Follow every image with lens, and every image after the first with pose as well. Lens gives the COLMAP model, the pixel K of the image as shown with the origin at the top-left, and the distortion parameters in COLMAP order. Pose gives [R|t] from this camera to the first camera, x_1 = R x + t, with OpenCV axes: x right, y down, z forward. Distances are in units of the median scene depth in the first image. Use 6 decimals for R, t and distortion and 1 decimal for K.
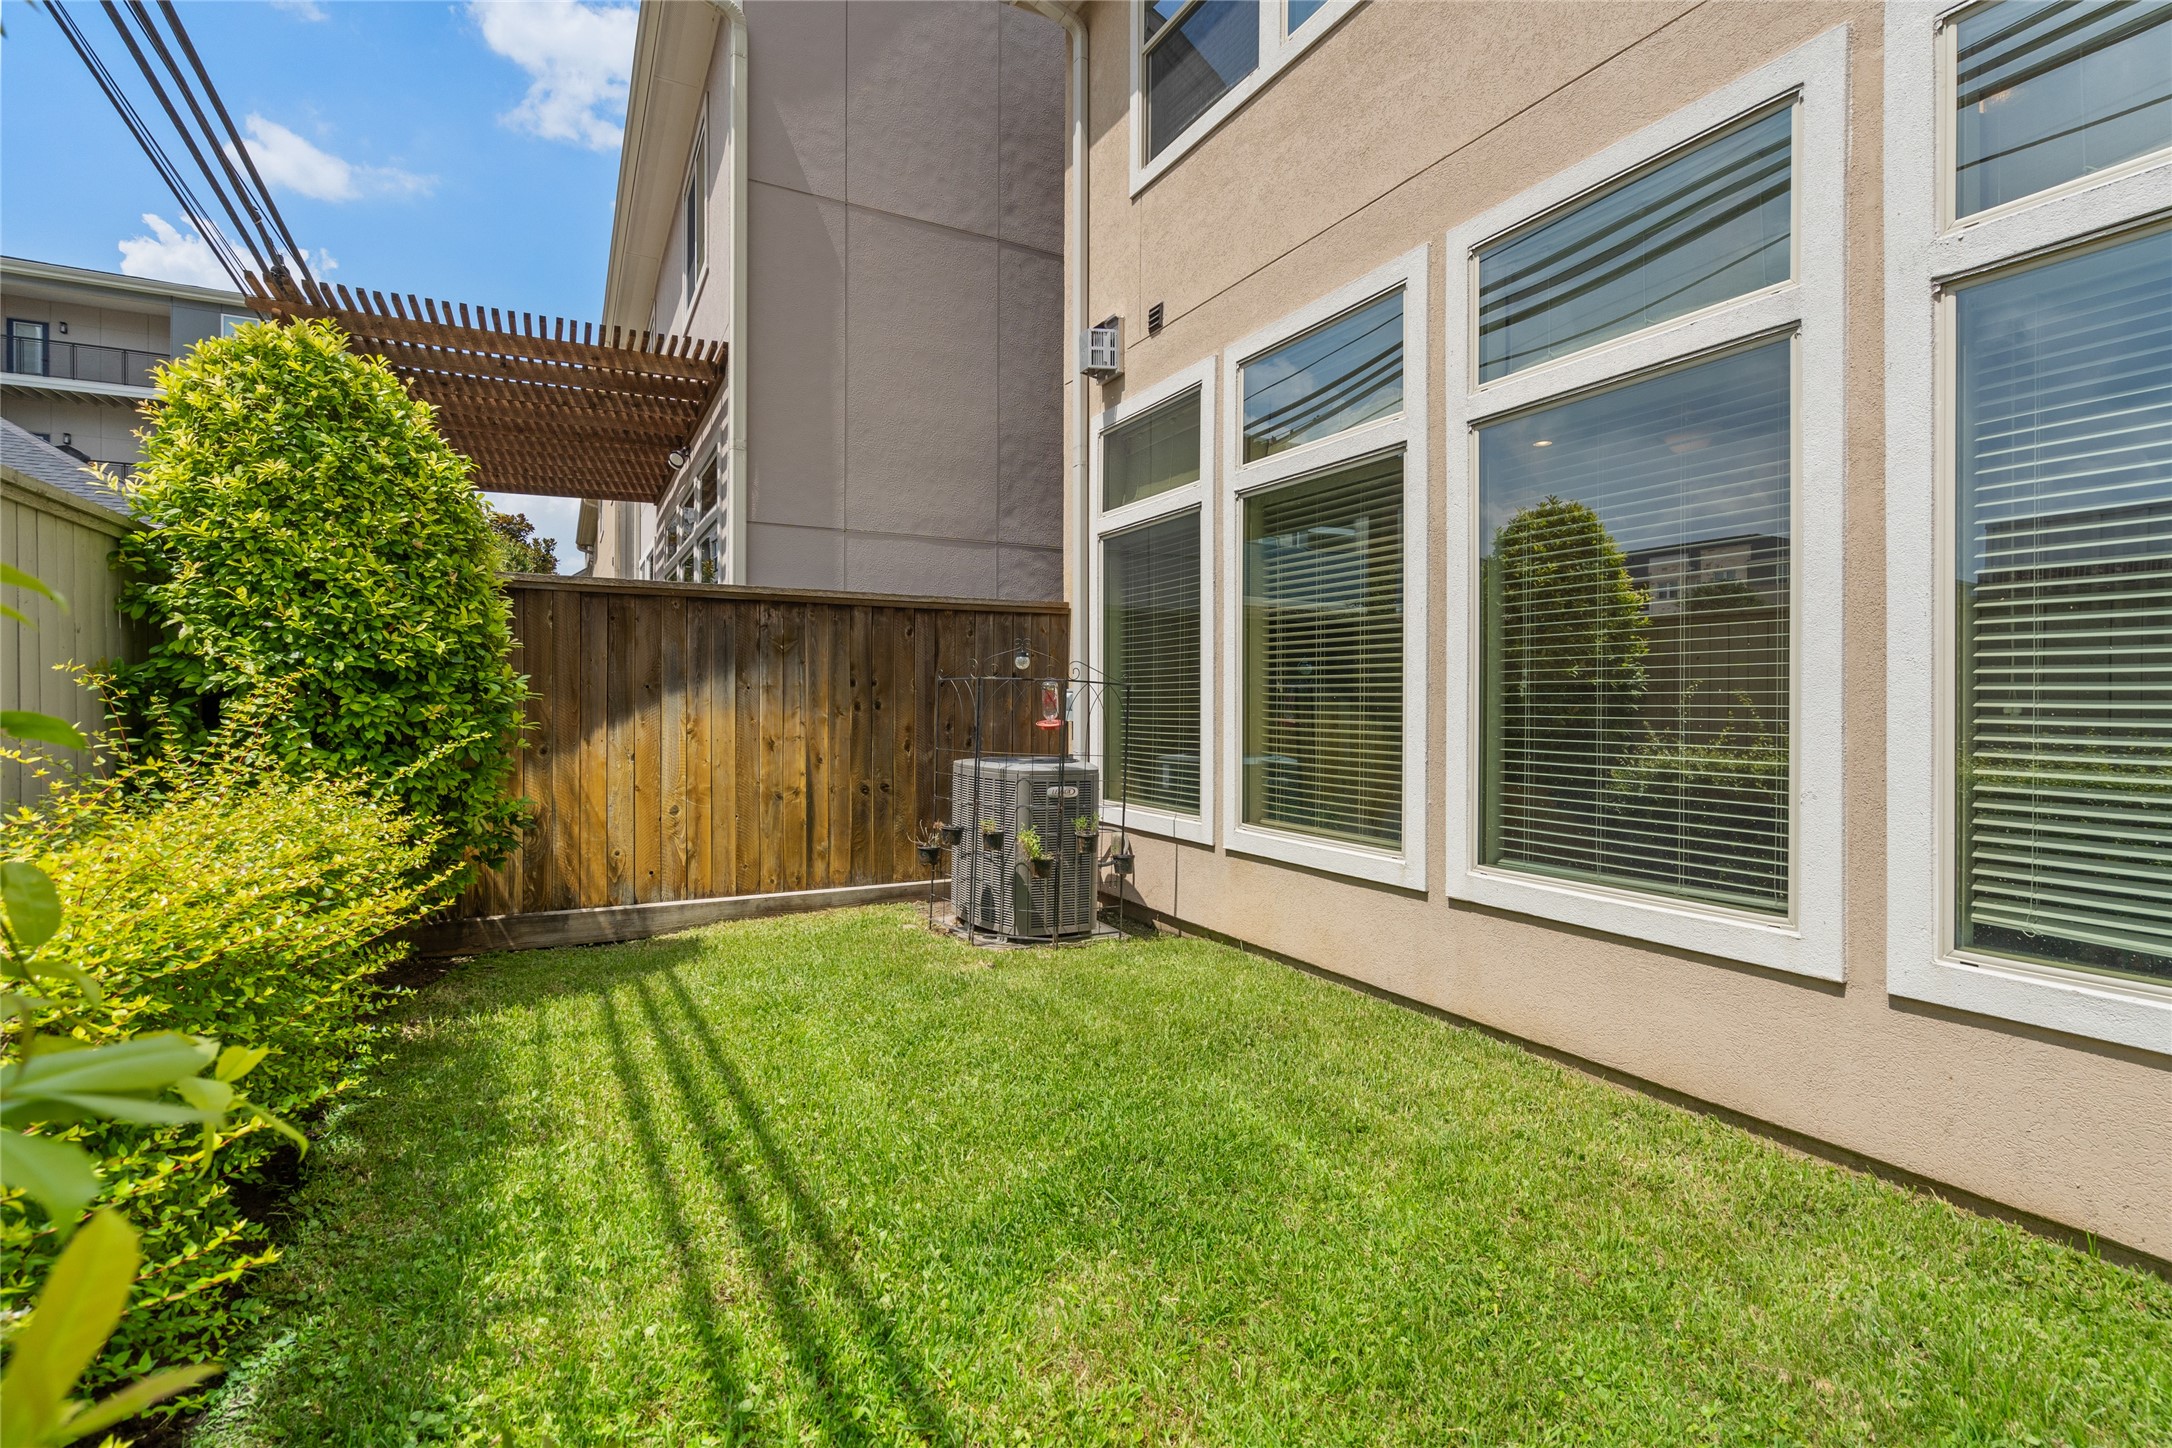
lens RADIAL K [[994.6, 0, 1074.2], [0, 994.6, 709.5], [0, 0, 1]] dist [-0.003083, 0.001855]
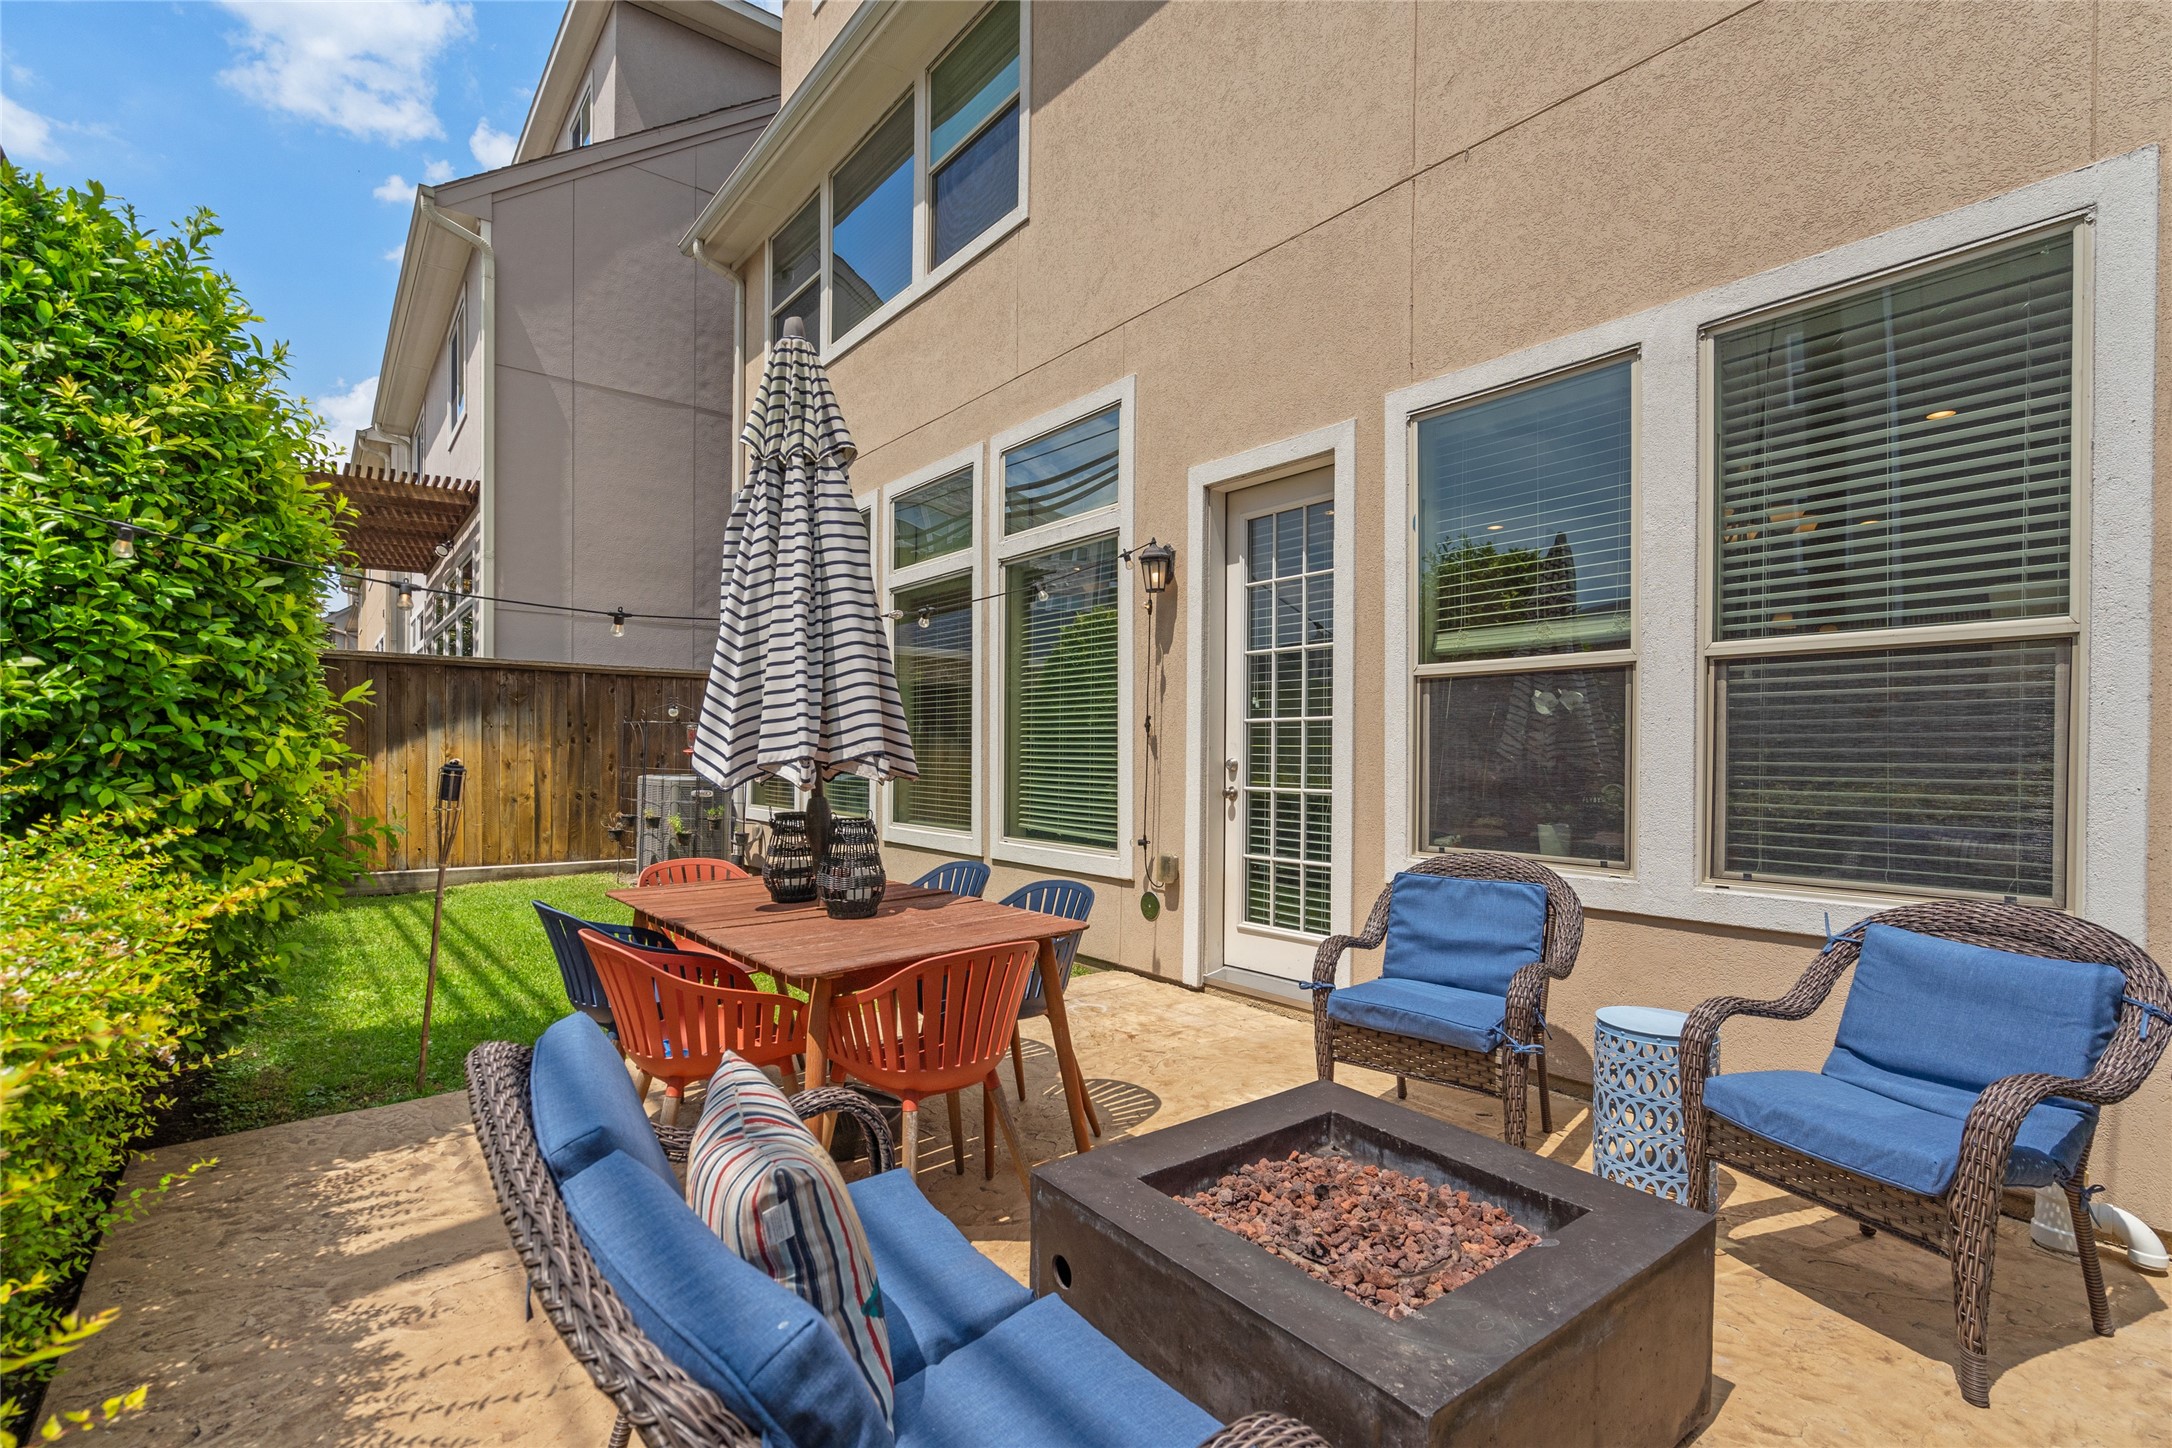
lens RADIAL K [[994.6, 0, 1080.1], [0, 994.6, 772.8], [0, 0, 1]] dist [-0.003083, 0.001855]
pose [[0.983804, 0.003893, 0.179204, 0.266233], [-0.006417, 0.999888, 0.013504, 0.020854], [-0.179132, -0.014436, 0.983719, -0.606541]]
